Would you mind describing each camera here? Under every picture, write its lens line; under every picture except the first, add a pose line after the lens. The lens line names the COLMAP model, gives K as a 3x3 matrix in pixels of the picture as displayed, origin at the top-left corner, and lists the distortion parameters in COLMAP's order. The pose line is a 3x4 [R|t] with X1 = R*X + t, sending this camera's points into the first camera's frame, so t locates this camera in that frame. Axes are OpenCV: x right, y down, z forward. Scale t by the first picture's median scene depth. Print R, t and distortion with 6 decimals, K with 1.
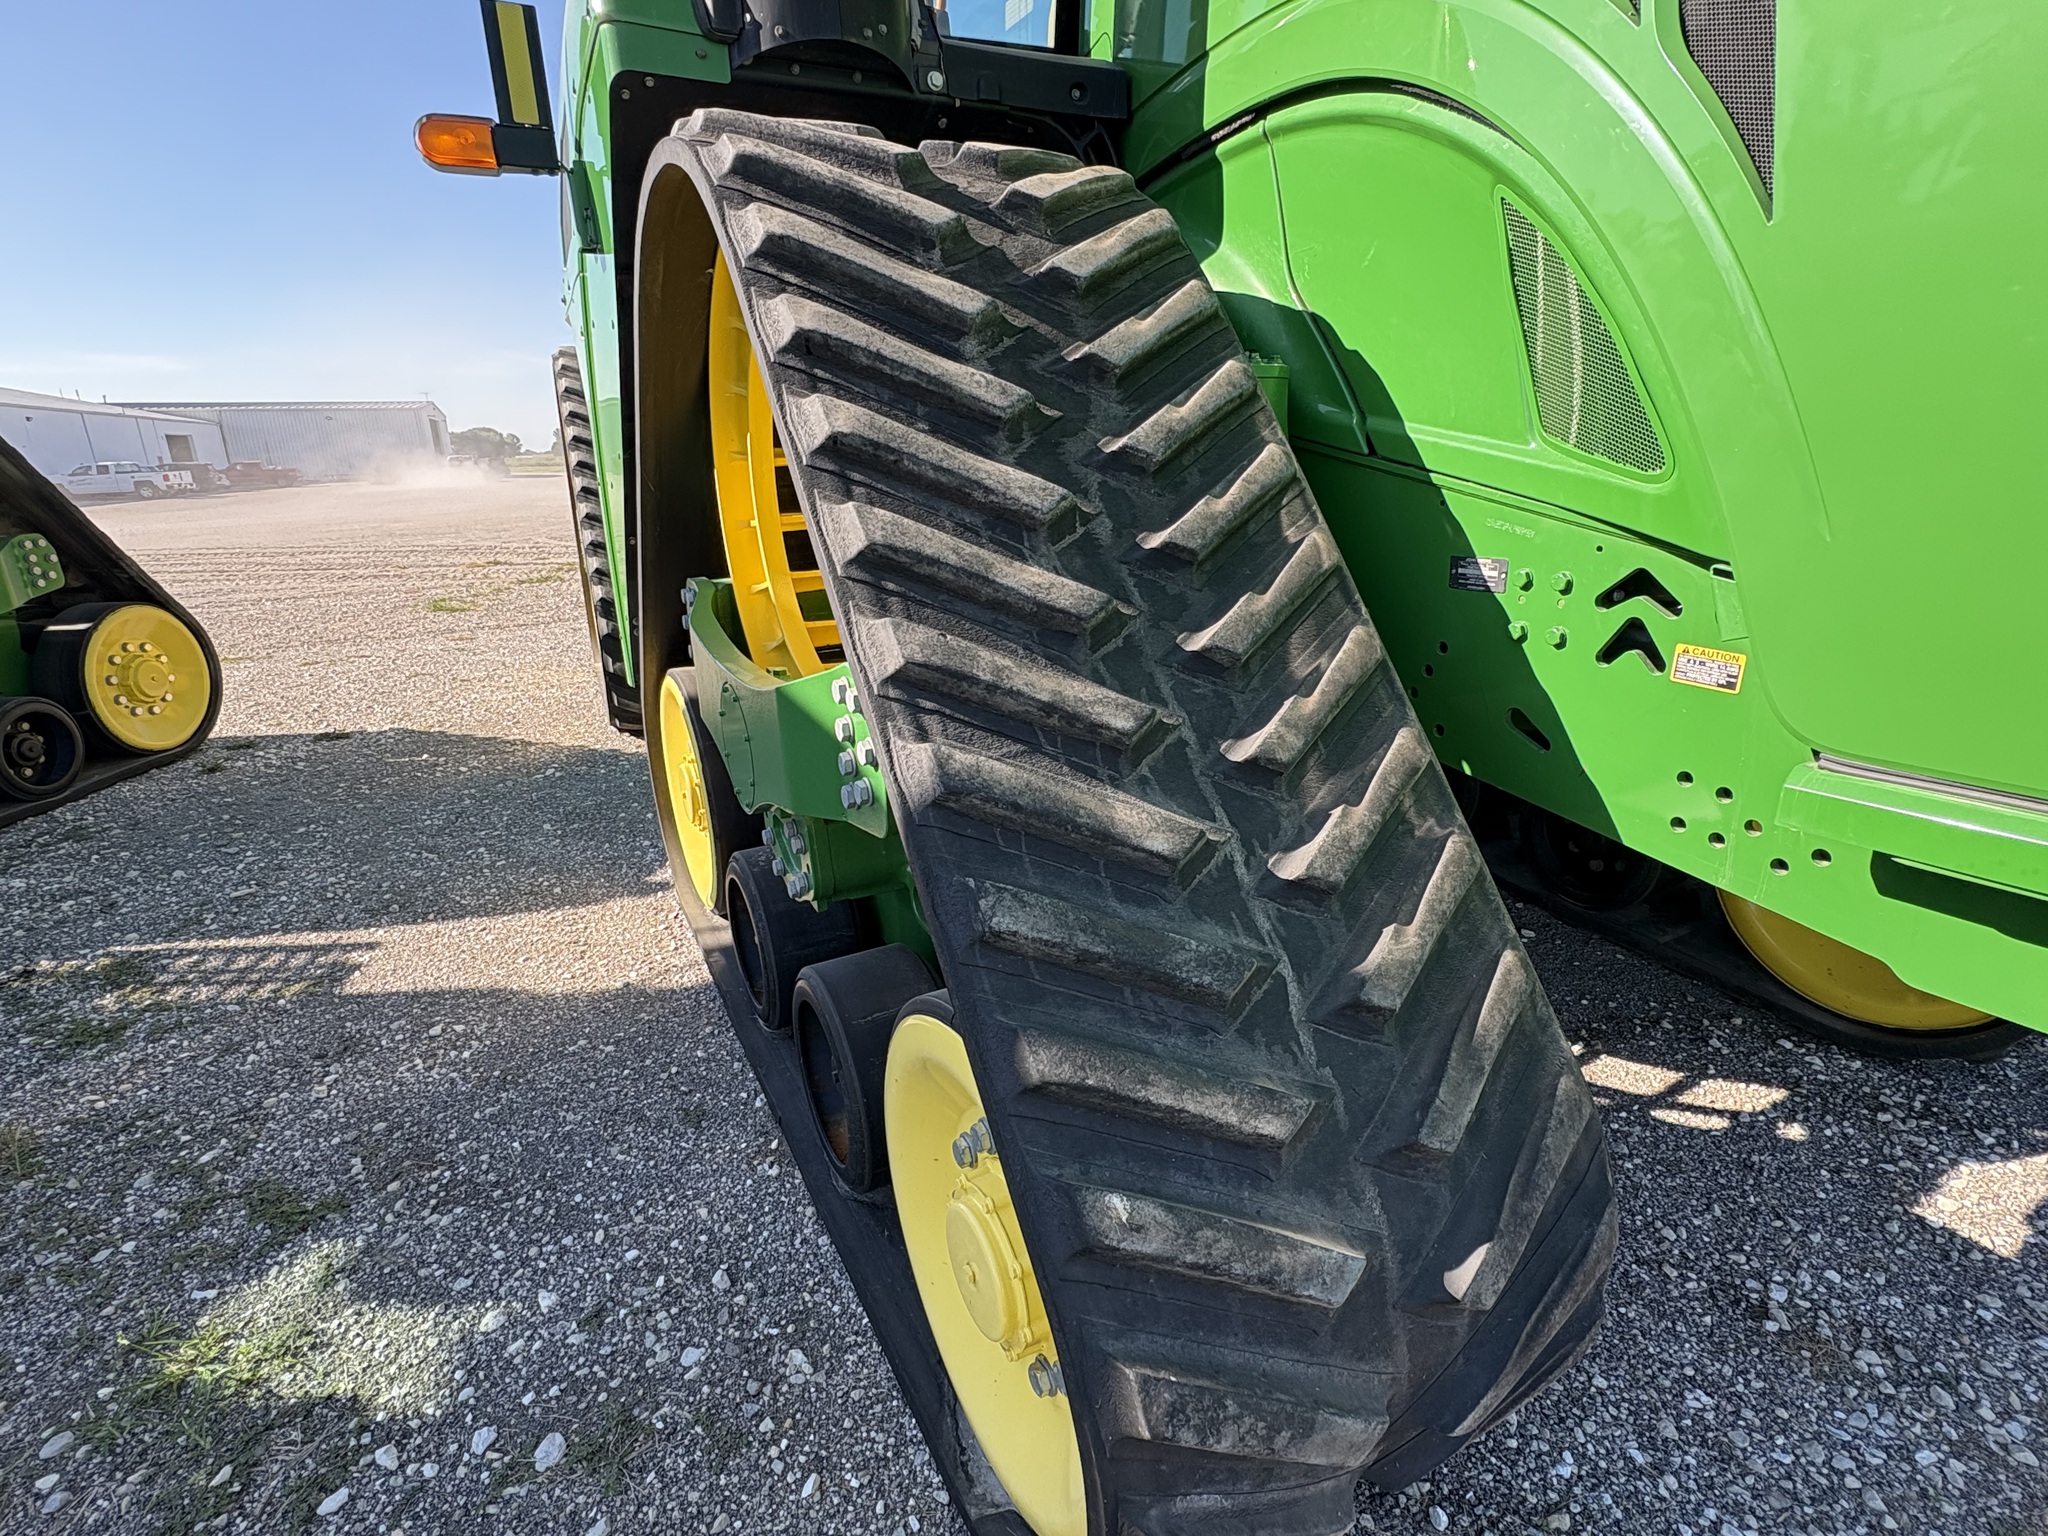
lens RADIAL K [[1013.9, 0, 1012.2], [0, 1013.9, 773.2], [0, 0, 1]] dist [-0.000281, 0.000222]
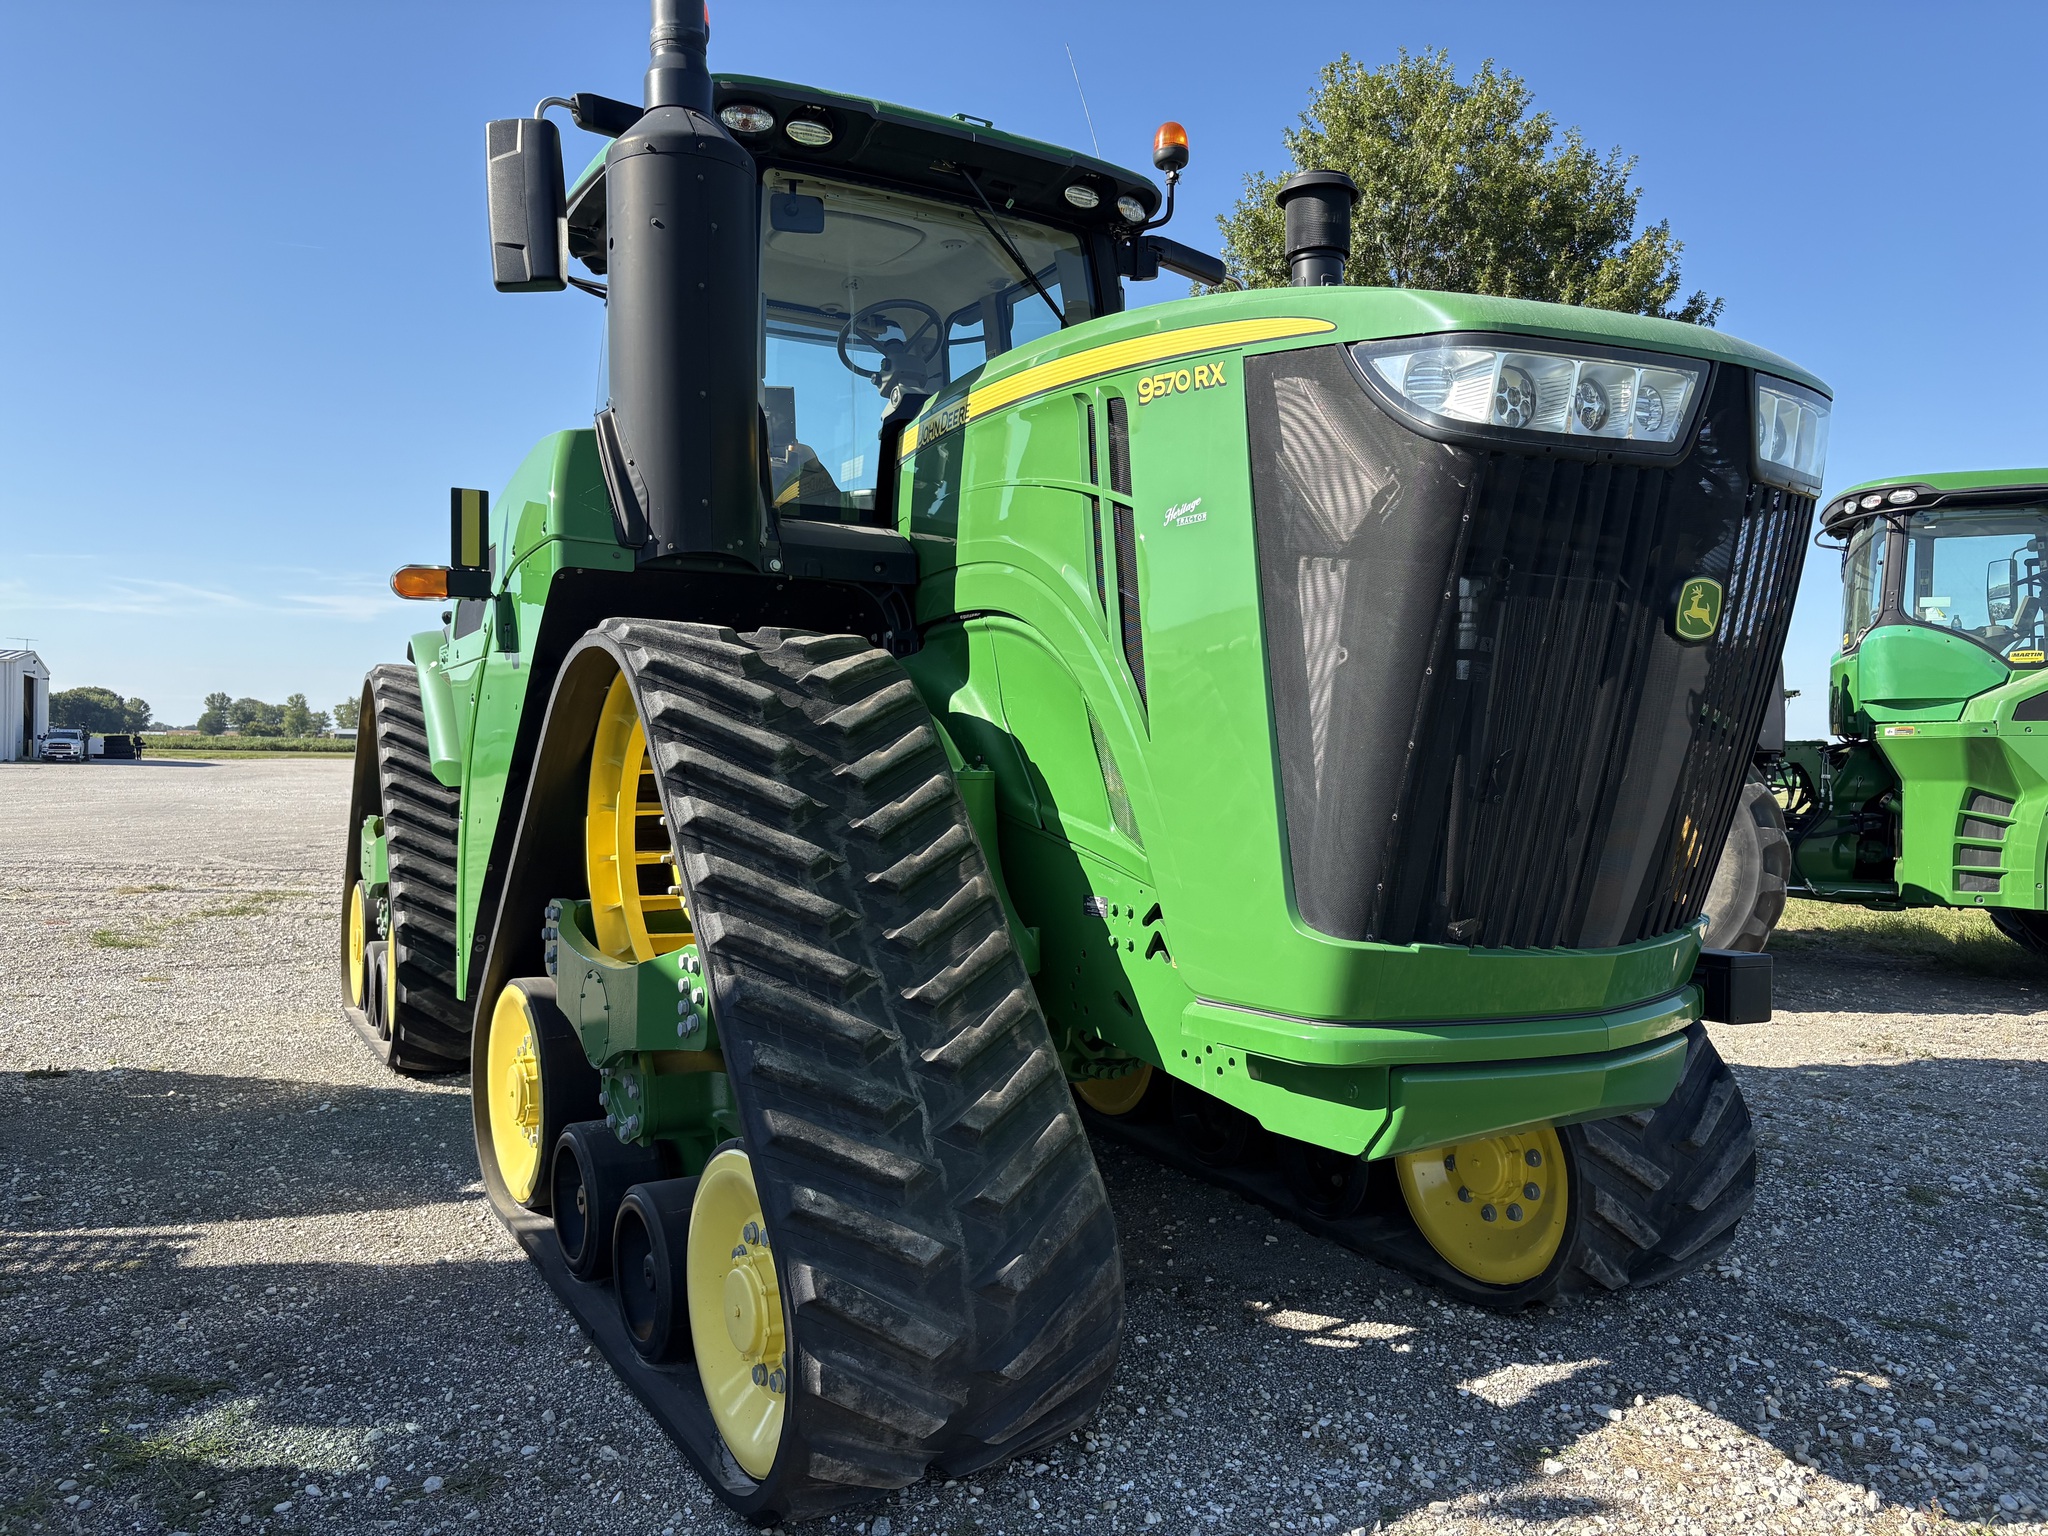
lens RADIAL K [[1551.5, 0, 1033.0], [0, 1551.5, 772.5], [0, 0, 1]] dist [0.093299, -0.170928]
pose [[0.995941, 0.039674, 0.080799, 0.179978], [-0.014262, 0.955839, -0.293545, 0.364642], [-0.088877, 0.291201, 0.952524, -1.568180]]
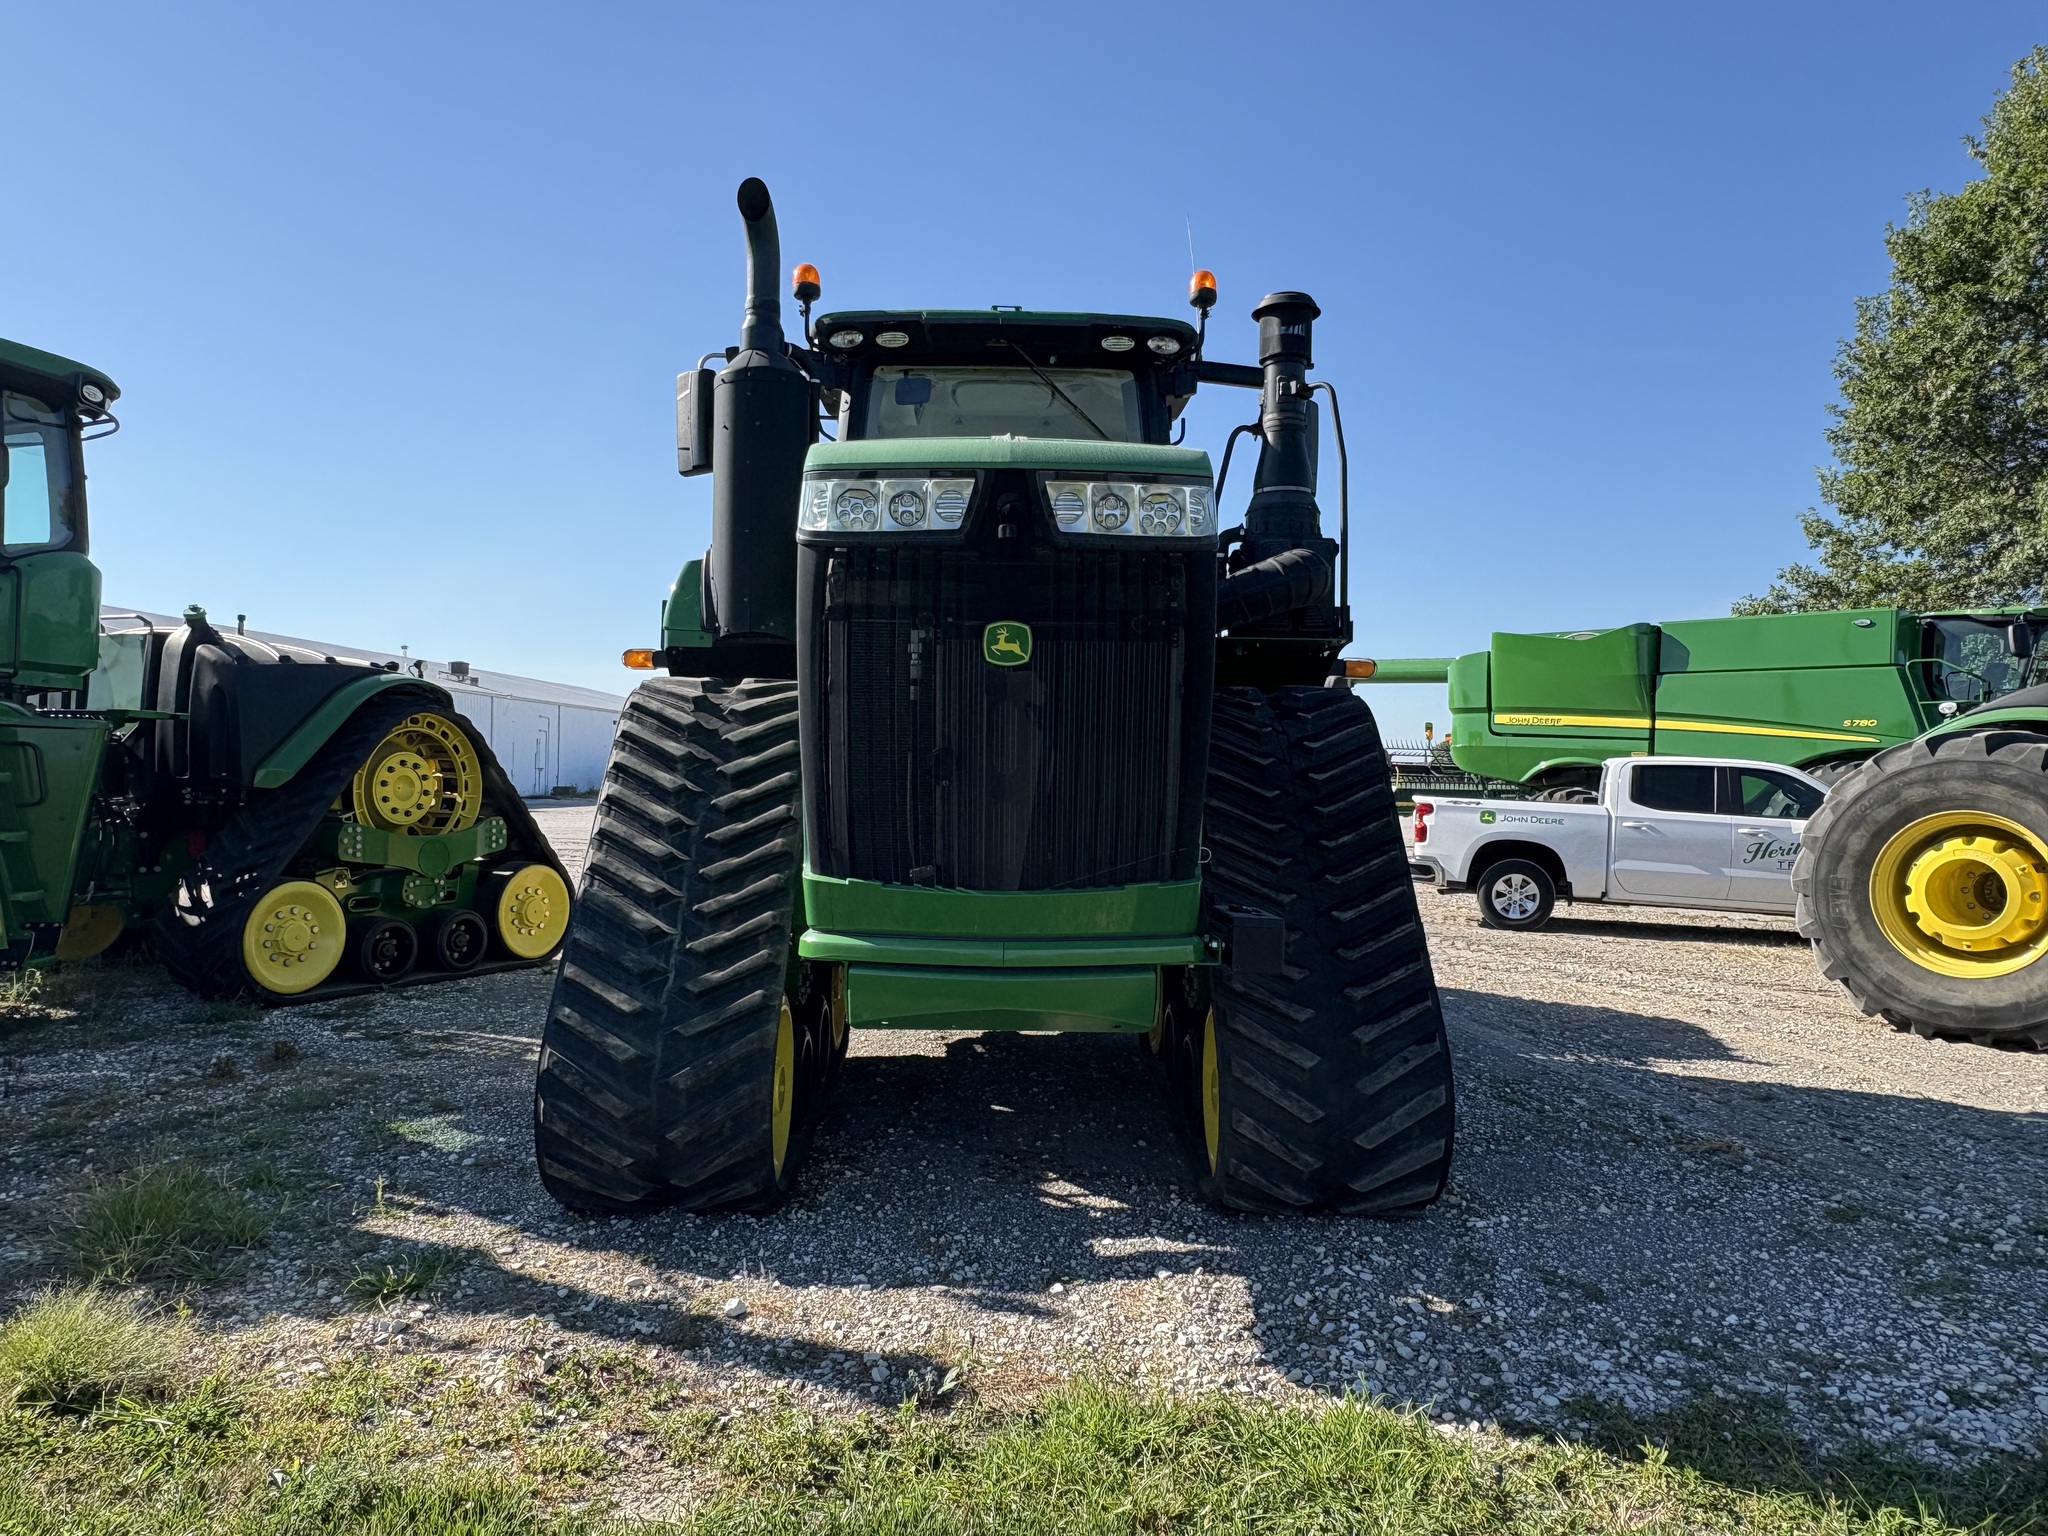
lens RADIAL K [[1361.4, 0, 1008.9], [0, 1361.4, 778.5], [0, 0, 1]] dist [-0.003500, 0.003377]
pose [[0.891798, 0.046210, -0.450067, 2.407561], [-0.180883, 0.948225, -0.261058, 0.419954], [0.414701, 0.314221, 0.853984, -1.784995]]
